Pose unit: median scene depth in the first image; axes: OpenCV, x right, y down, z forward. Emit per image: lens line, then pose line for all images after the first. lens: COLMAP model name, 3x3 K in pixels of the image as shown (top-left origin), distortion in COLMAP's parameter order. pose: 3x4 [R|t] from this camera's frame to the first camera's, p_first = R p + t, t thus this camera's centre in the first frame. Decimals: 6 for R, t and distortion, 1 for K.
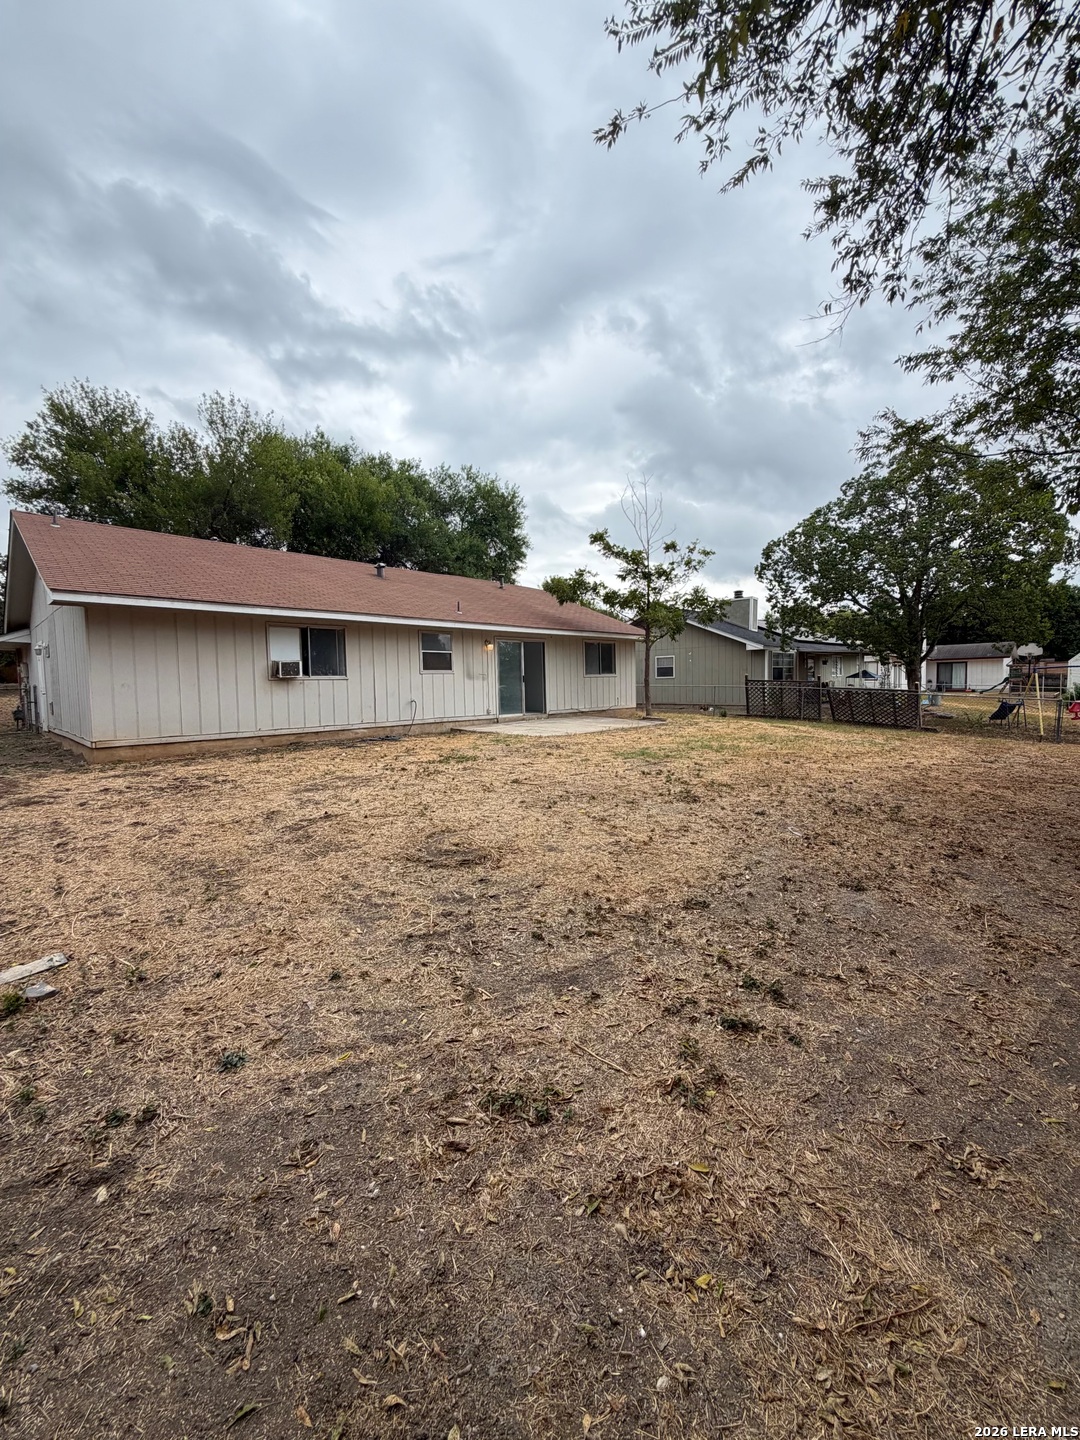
lens RADIAL K [[573.6, 0, 539.6], [0, 573.6, 714.3], [0, 0, 1]] dist [0.000912, -0.000332]
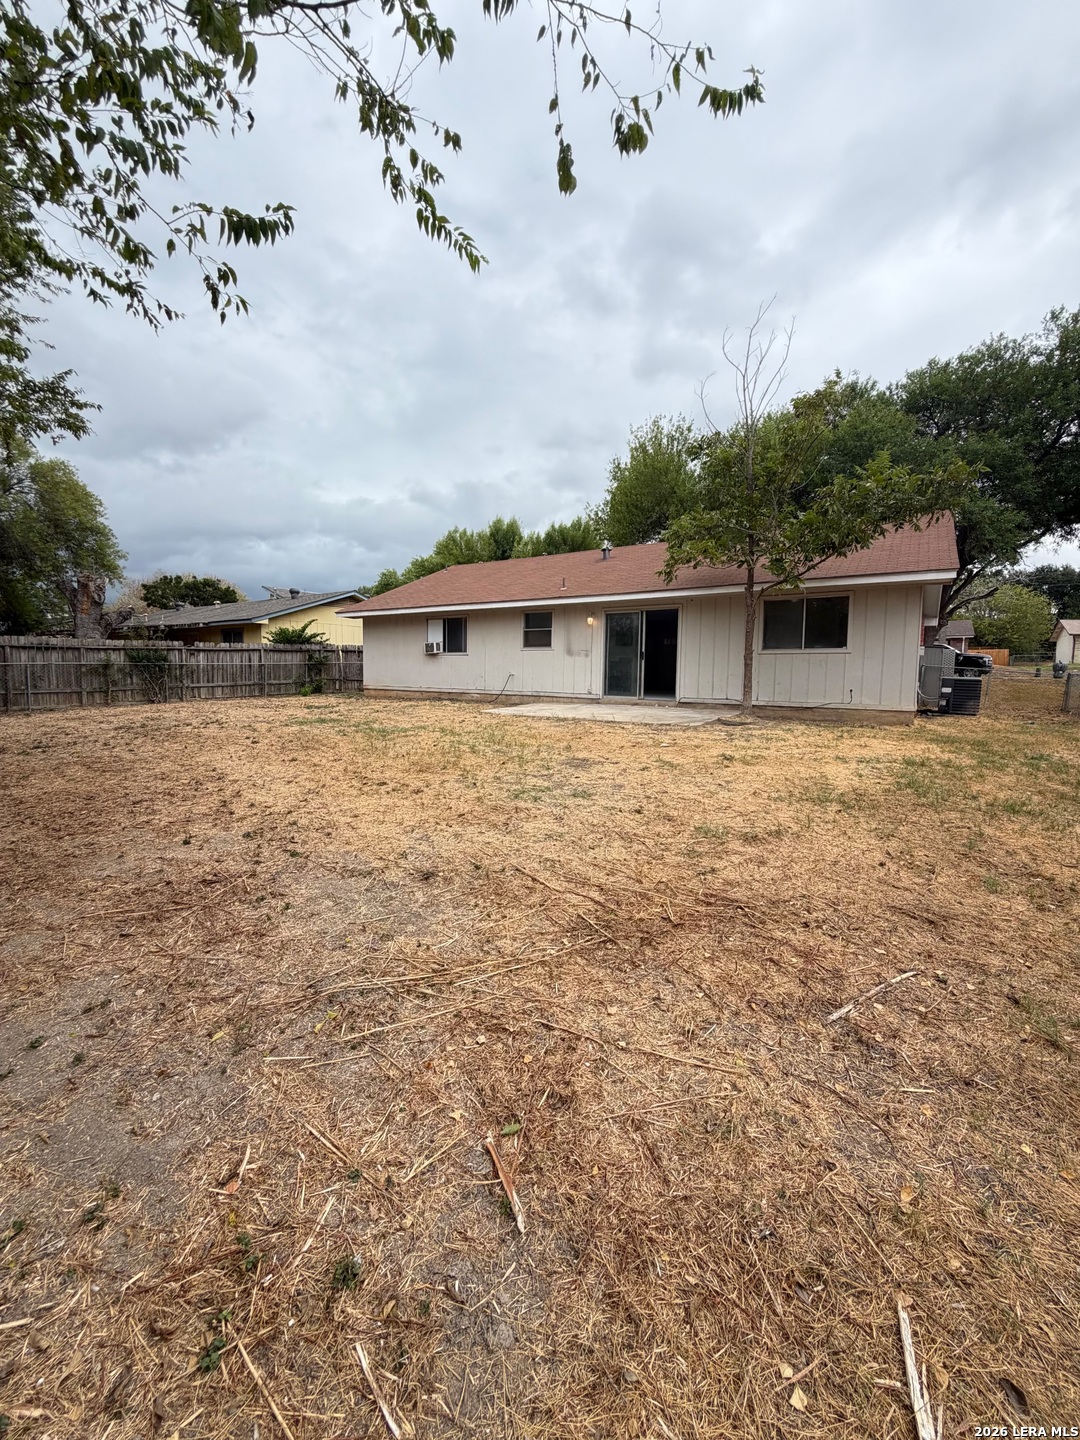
lens RADIAL K [[573.6, 0, 539.6], [0, 573.6, 714.3], [0, 0, 1]] dist [0.000912, -0.000332]
pose [[0.202624, 0.107674, -0.973319, 0.888582], [-0.063554, 0.993287, 0.096652, -0.055160], [0.977192, 0.042274, 0.208107, 0.785076]]
